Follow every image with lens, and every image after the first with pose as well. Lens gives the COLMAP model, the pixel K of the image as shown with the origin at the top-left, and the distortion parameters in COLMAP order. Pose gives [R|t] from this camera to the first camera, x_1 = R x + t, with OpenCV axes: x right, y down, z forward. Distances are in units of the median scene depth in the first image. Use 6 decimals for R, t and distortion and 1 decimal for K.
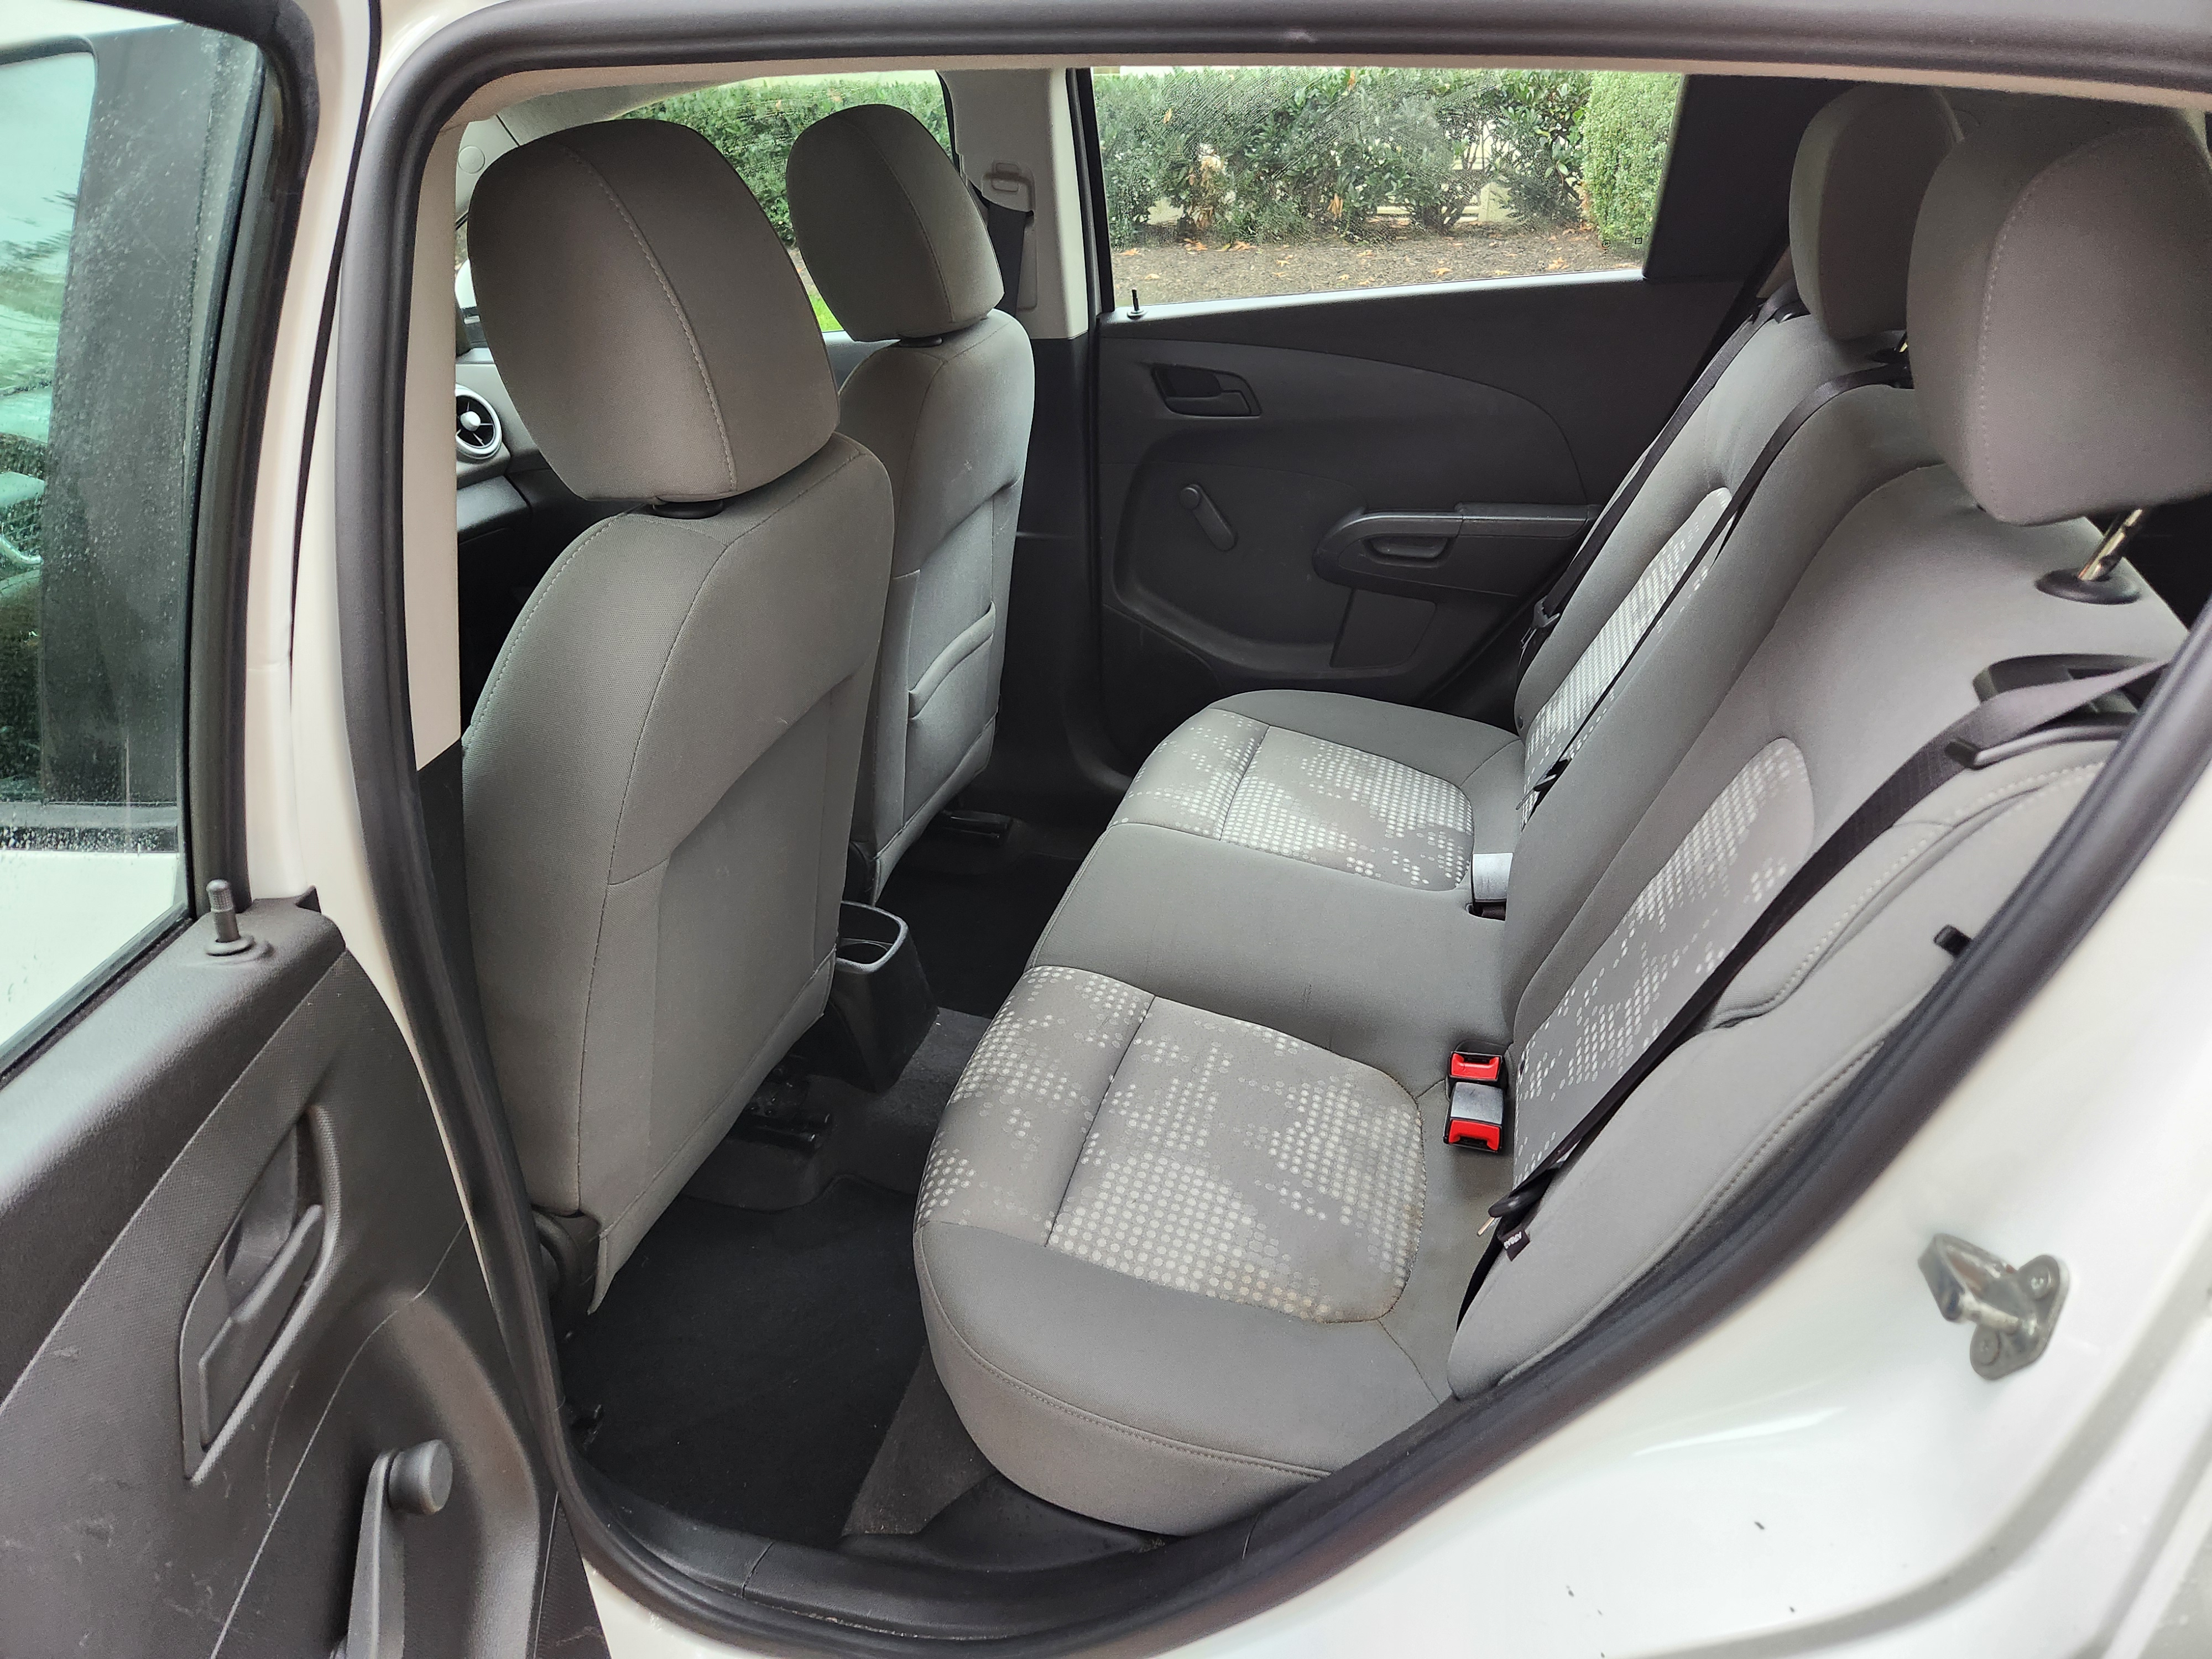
lens RADIAL K [[1468.3, 0, 1120.2], [0, 1468.3, 844.7], [0, 0, 1]] dist [0.039855, -0.016846]
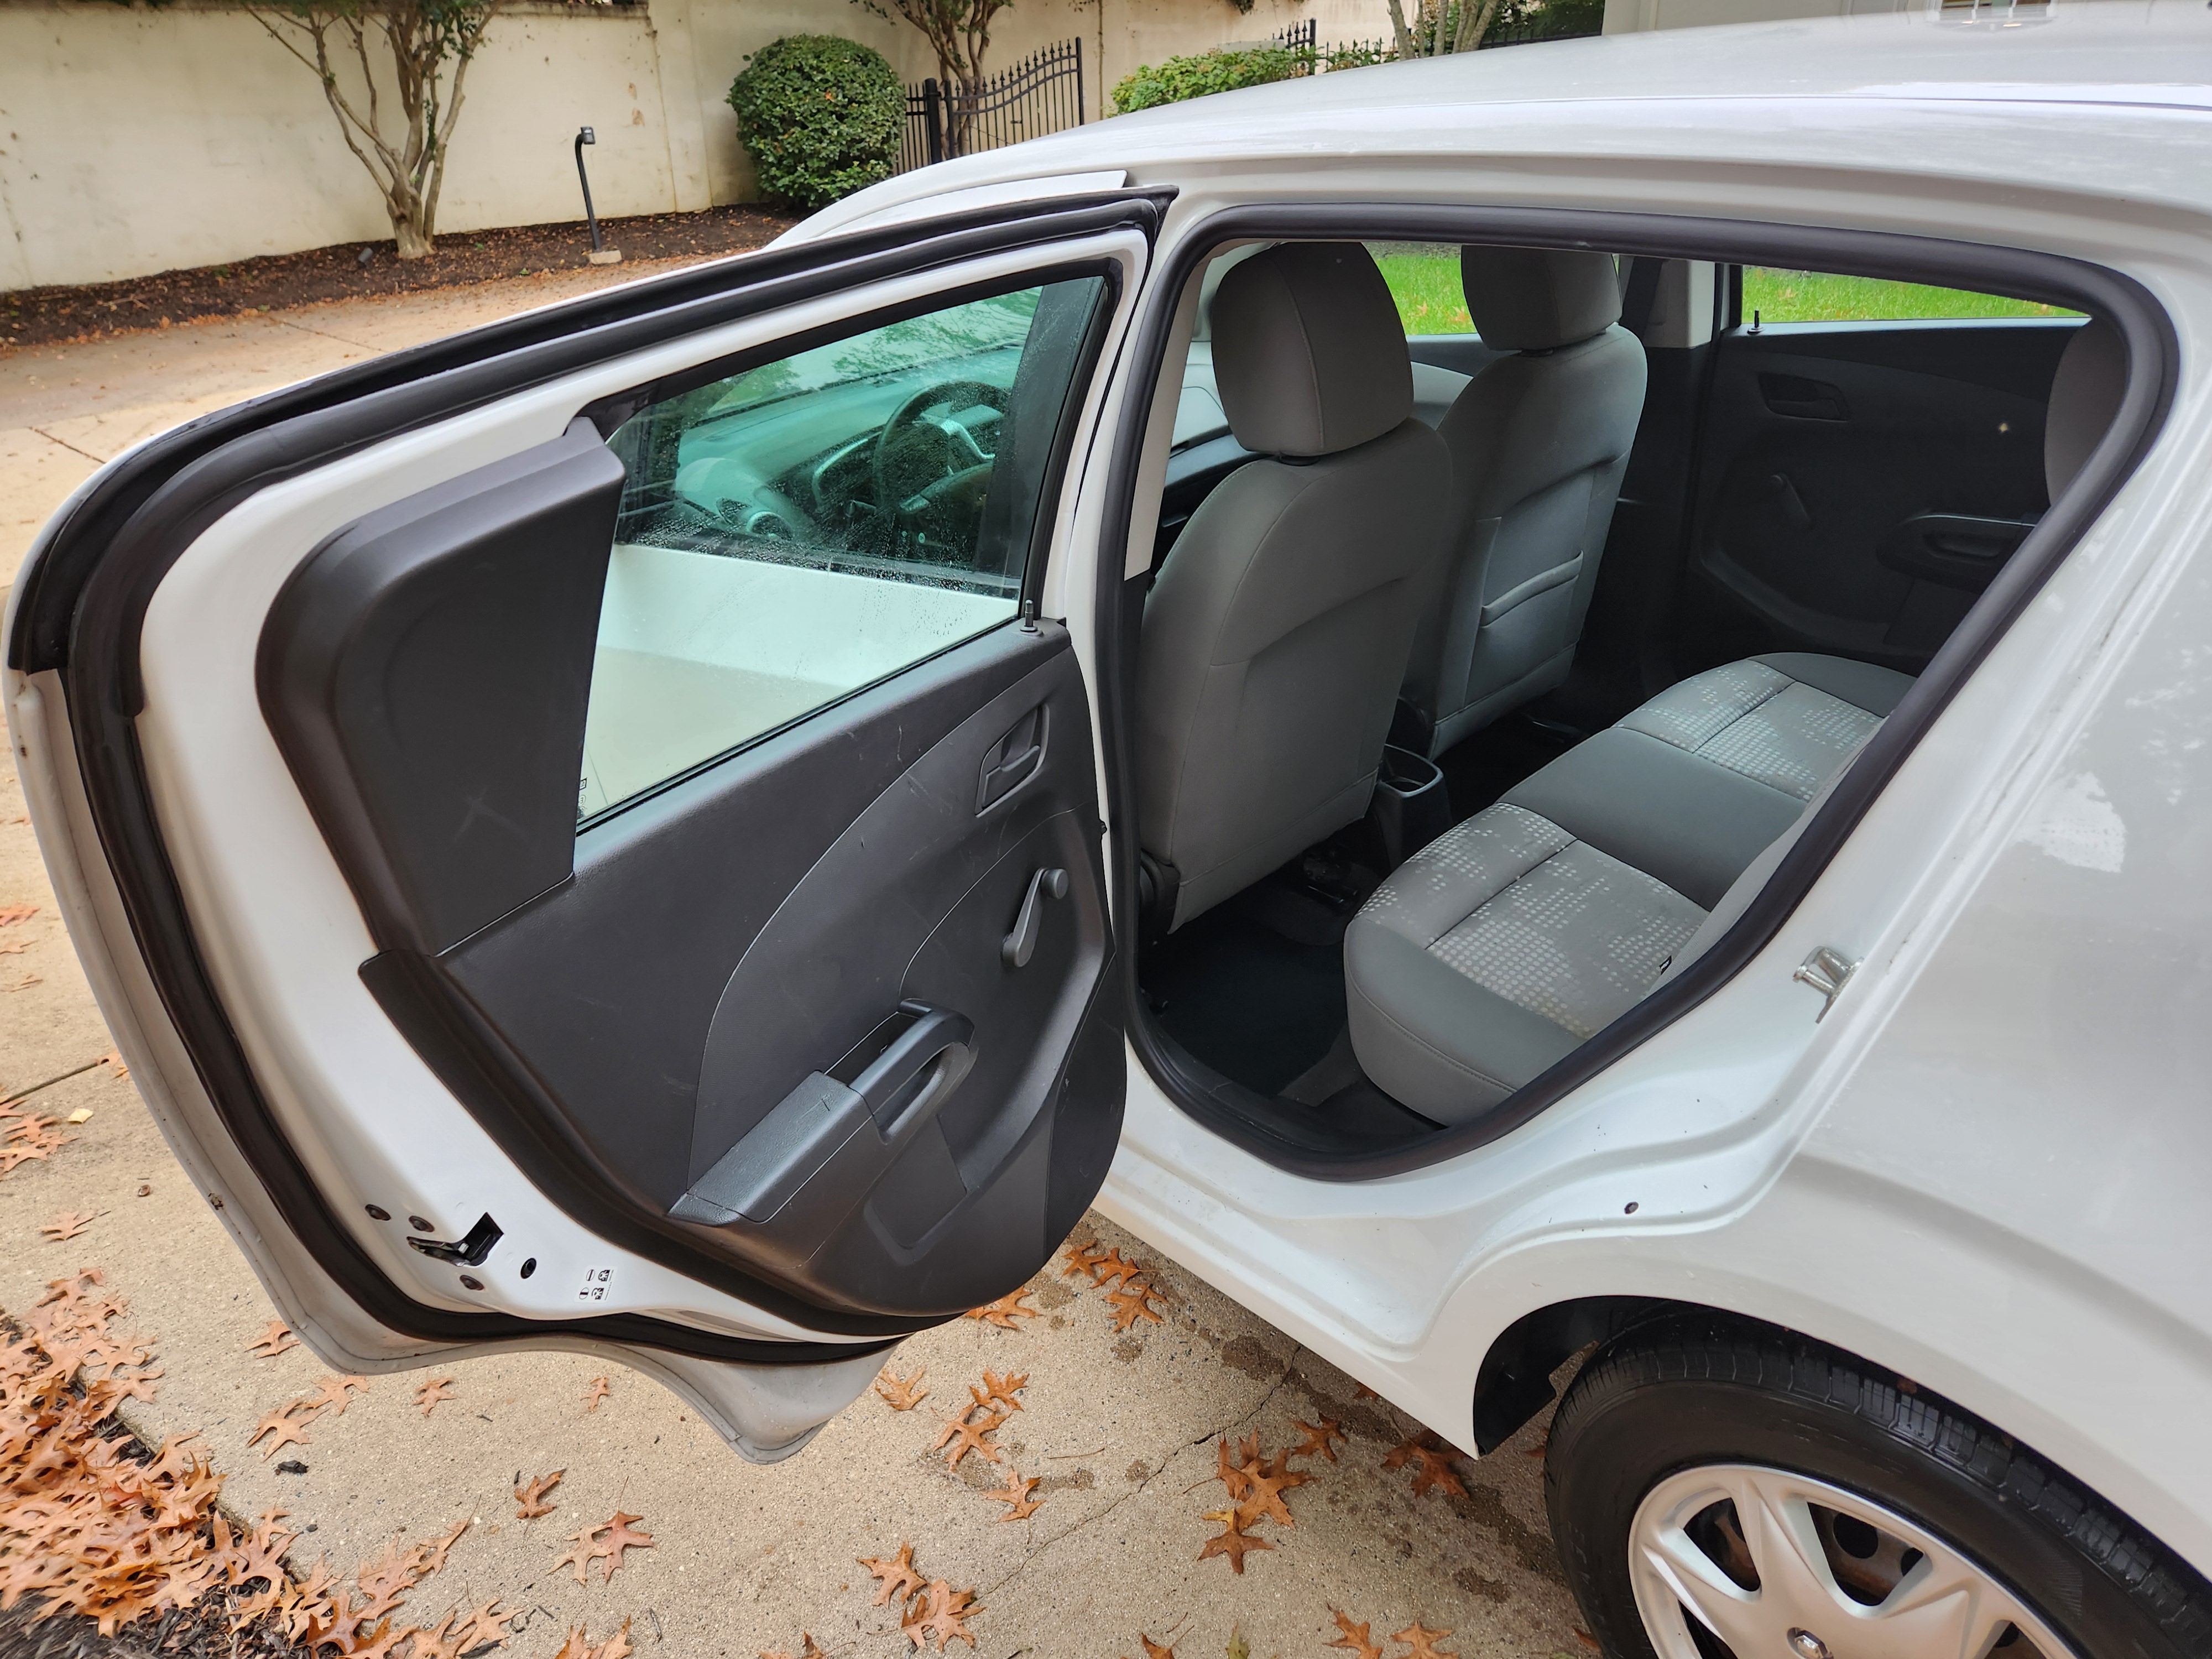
lens RADIAL K [[1468.3, 0, 1094.5], [0, 1468.3, 836.6], [0, 0, 1]] dist [0.039855, -0.016846]
pose [[0.852218, 0.213502, -0.477642, 0.248143], [-0.200218, 0.976539, 0.079273, 0.067946], [0.483361, 0.028075, 0.874971, -0.362098]]
